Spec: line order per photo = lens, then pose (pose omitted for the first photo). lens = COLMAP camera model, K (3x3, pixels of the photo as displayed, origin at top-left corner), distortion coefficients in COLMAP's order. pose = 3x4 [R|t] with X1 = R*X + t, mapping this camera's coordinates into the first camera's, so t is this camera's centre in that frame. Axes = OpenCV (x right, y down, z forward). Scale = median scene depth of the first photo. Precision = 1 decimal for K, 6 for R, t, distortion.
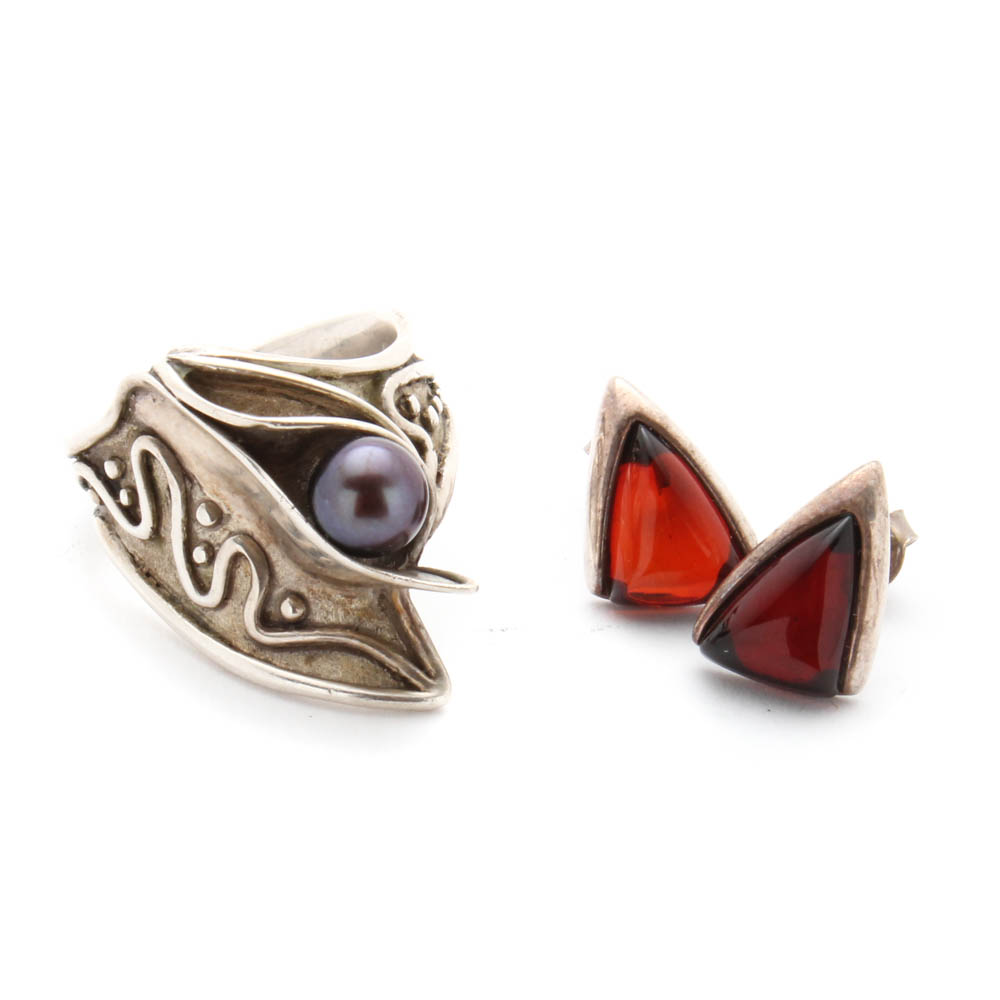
lens RADIAL K [[5974.1, 0, 500.0], [0, 5974.1, 500.0], [0, 0, 1]] dist [-0.031619, 7.069050]
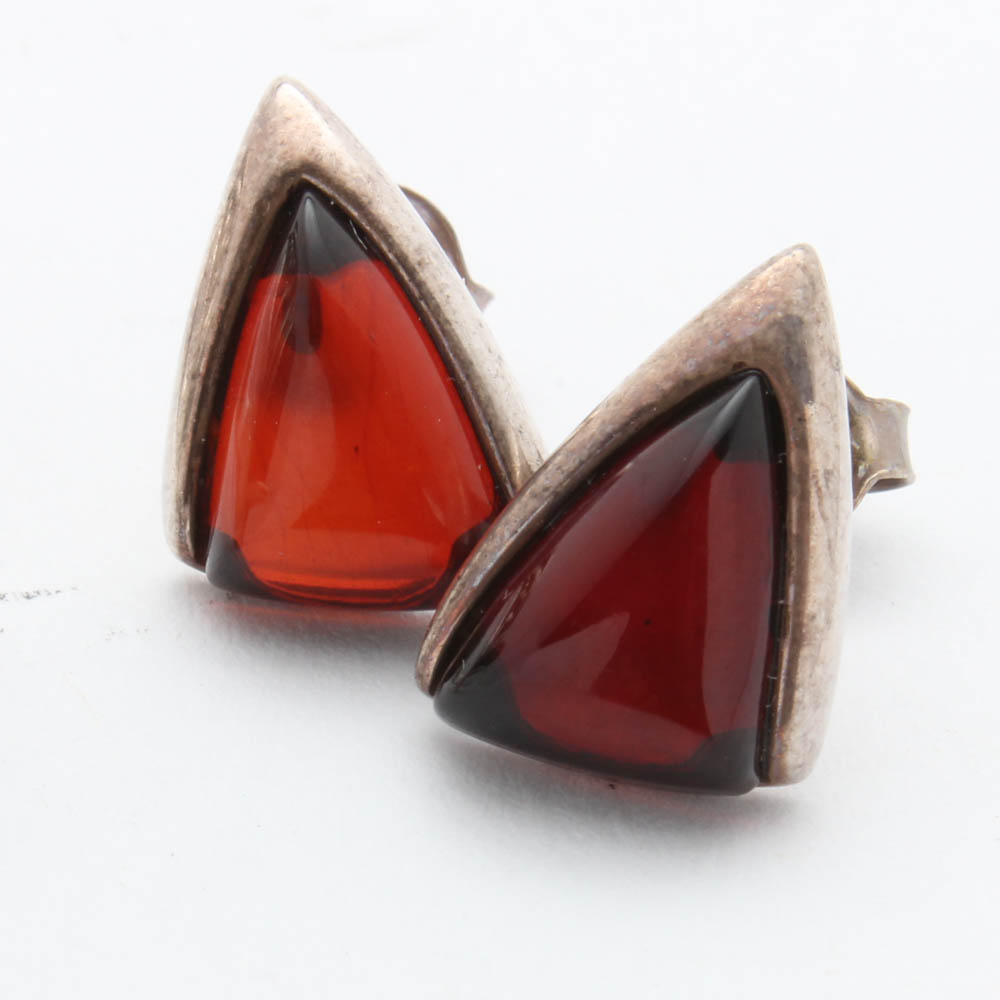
lens RADIAL K [[5974.1, 0, 500.0], [0, 5974.1, 500.0], [0, 0, 1]] dist [-0.031619, 7.069050]
pose [[0.996763, -0.079801, 0.009805, 0.035198], [0.079181, 0.995474, 0.052551, -0.012666], [-0.013954, -0.051605, 0.998570, 0.565870]]
